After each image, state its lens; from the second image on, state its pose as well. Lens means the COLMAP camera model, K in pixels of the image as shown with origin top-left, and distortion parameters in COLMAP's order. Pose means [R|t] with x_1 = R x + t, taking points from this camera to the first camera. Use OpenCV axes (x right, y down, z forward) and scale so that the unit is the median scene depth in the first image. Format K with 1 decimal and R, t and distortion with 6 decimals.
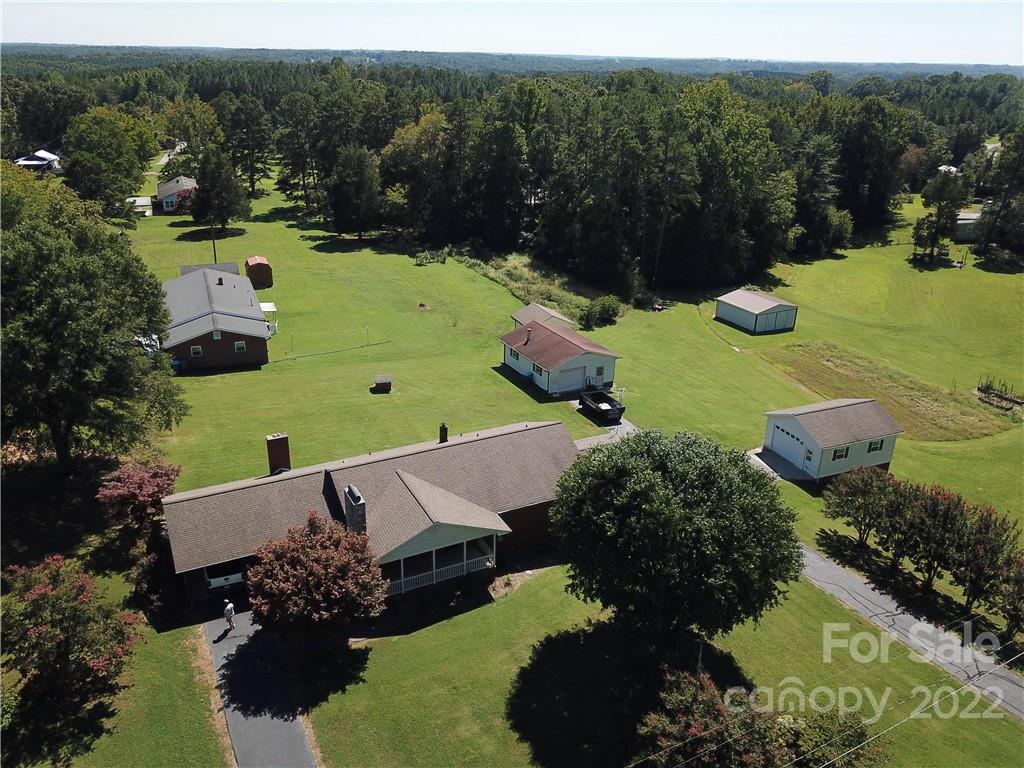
lens RADIAL K [[775.1, 0, 506.6], [0, 775.1, 377.7], [0, 0, 1]] dist [0.001612, -0.003315]
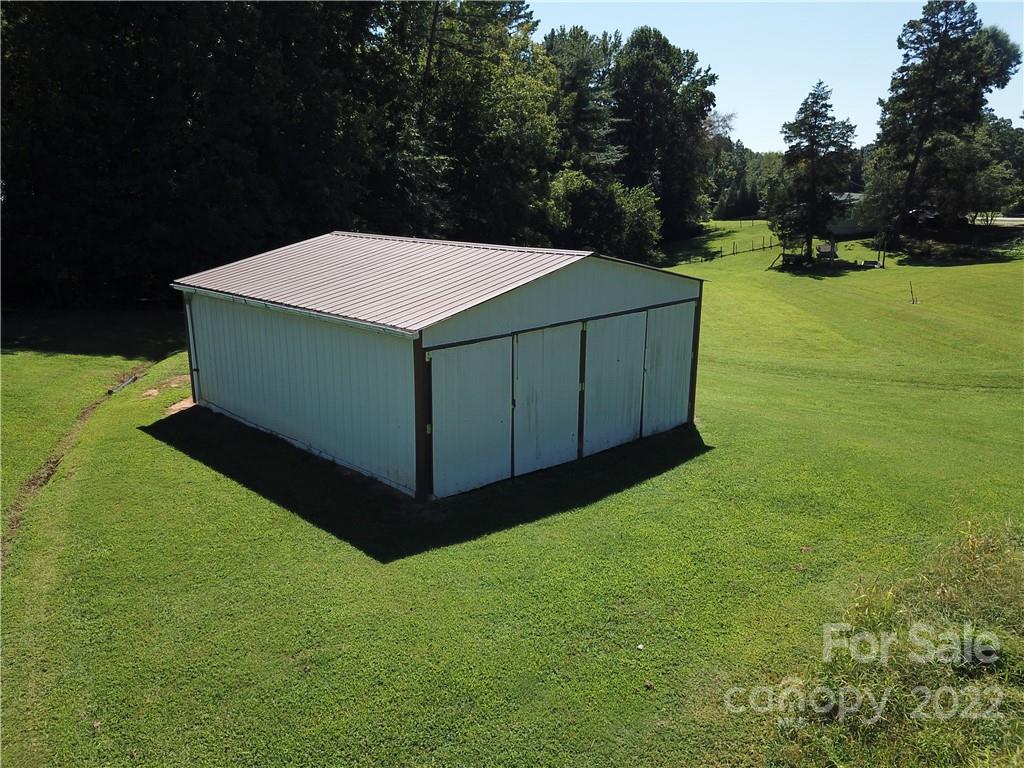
lens RADIAL K [[775.1, 0, 510.9], [0, 775.1, 383.9], [0, 0, 1]] dist [0.001612, -0.003315]
pose [[0.950207, -0.086841, 0.299274, 0.193825], [0.126686, 0.985091, -0.116387, -0.039483], [-0.284705, 0.148506, 0.947042, 0.576761]]
